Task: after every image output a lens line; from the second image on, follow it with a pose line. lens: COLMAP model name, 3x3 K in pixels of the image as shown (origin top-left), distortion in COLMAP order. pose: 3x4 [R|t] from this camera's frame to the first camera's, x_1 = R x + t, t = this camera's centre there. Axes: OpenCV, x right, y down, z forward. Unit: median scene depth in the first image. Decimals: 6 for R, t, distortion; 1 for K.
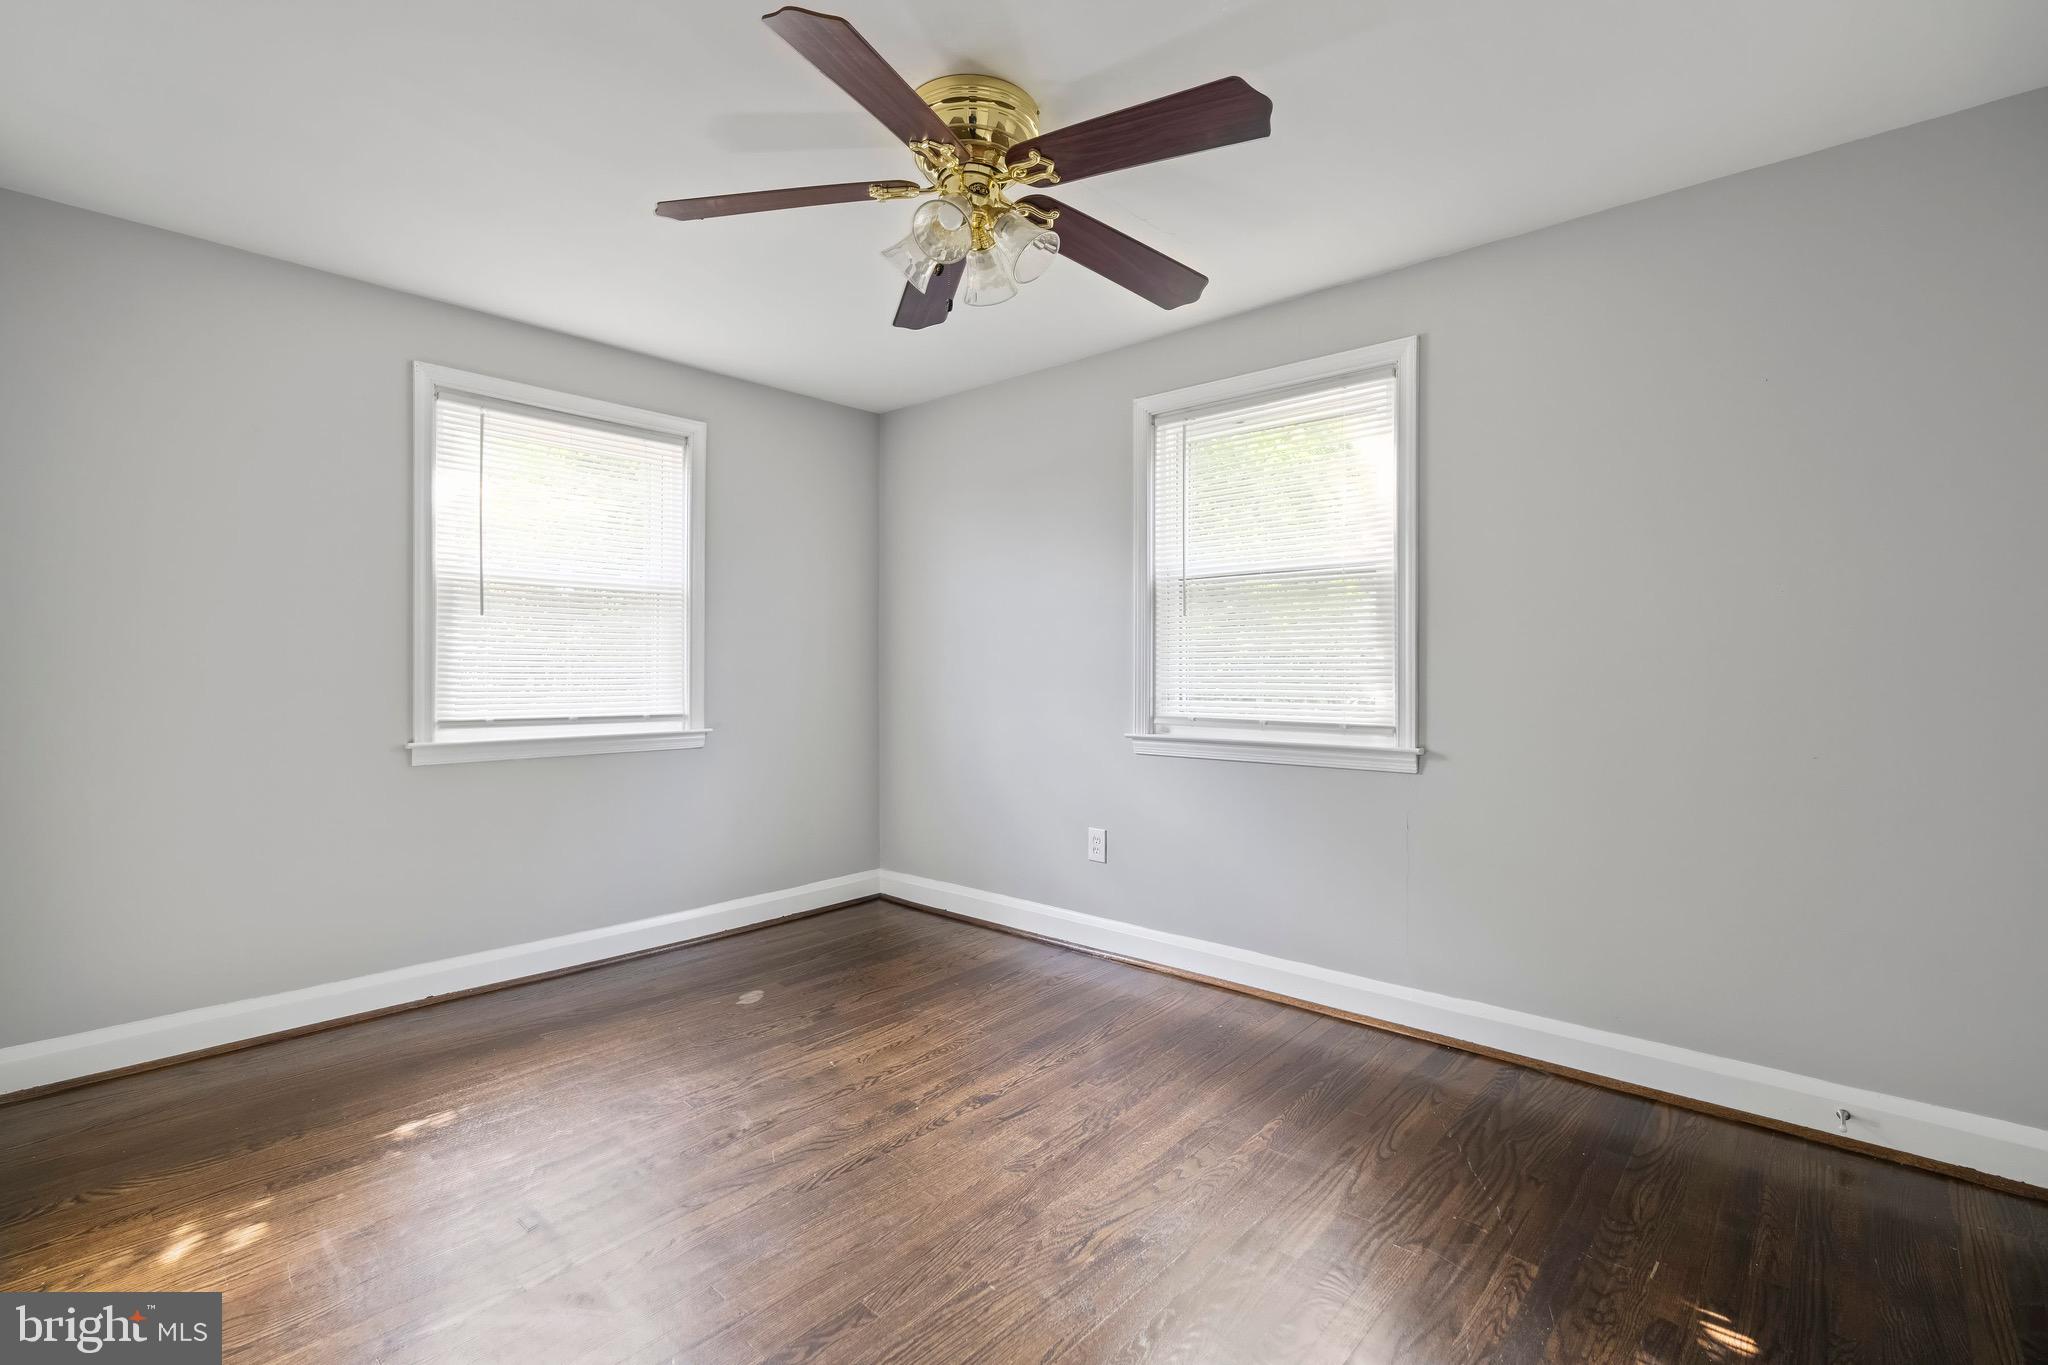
lens RADIAL K [[941.9, 0, 1026.0], [0, 941.9, 671.5], [0, 0, 1]] dist [-0.000356, 0.000609]
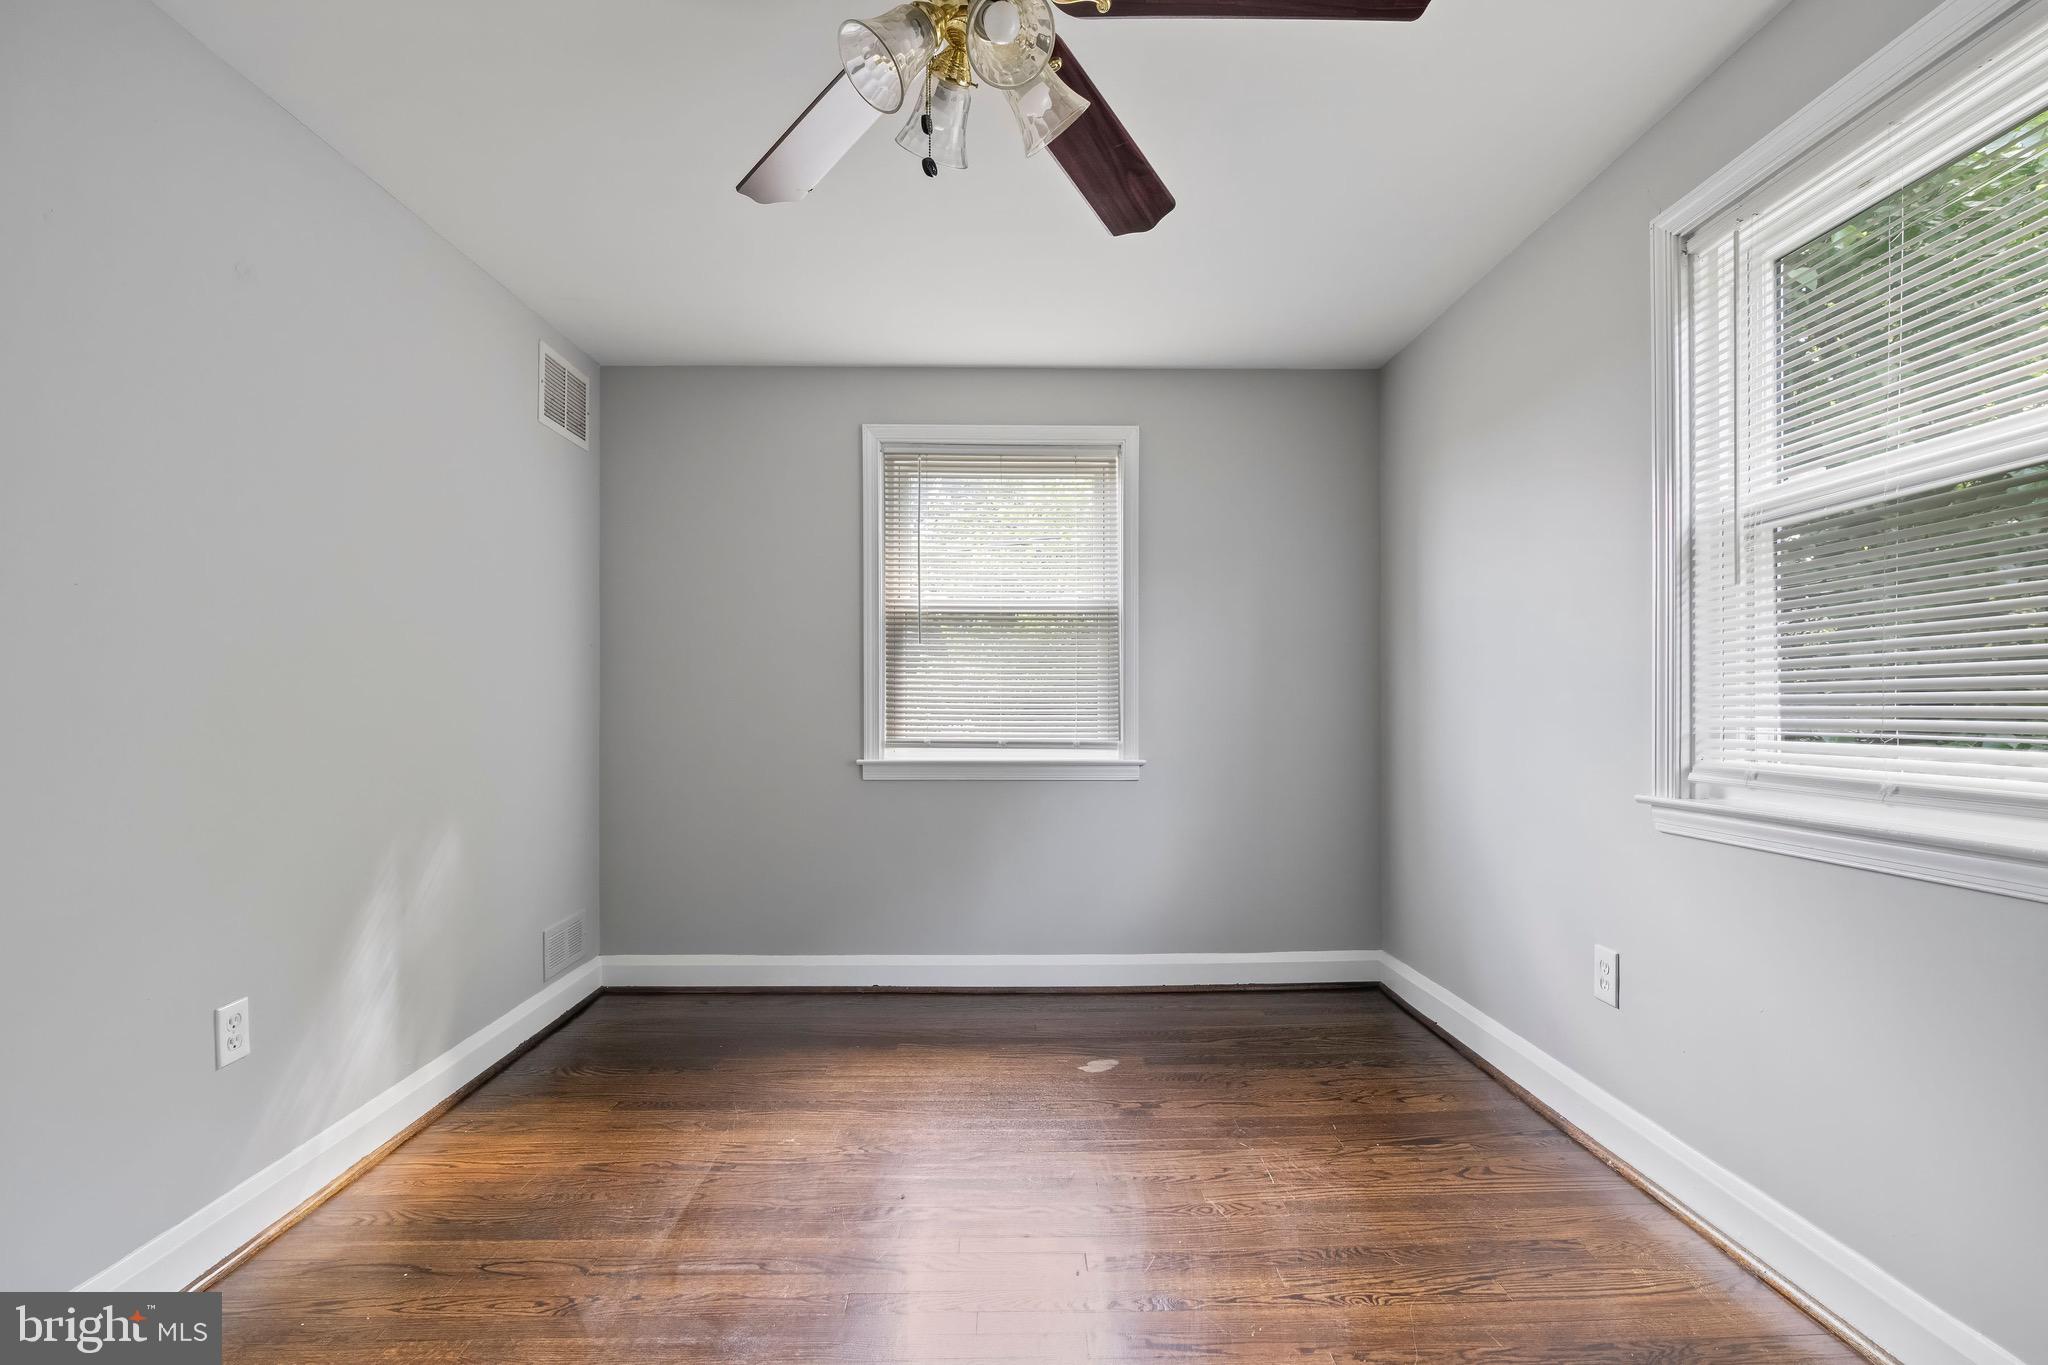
lens RADIAL K [[948.0, 0, 1023.2], [0, 948.0, 705.9], [0, 0, 1]] dist [-0.001806, 0.000012]
pose [[0.671064, -0.001755, -0.741397, 0.306142], [0.000106, 0.999997, -0.002271, 0.012260], [0.741399, 0.001446, 0.671063, 0.343366]]
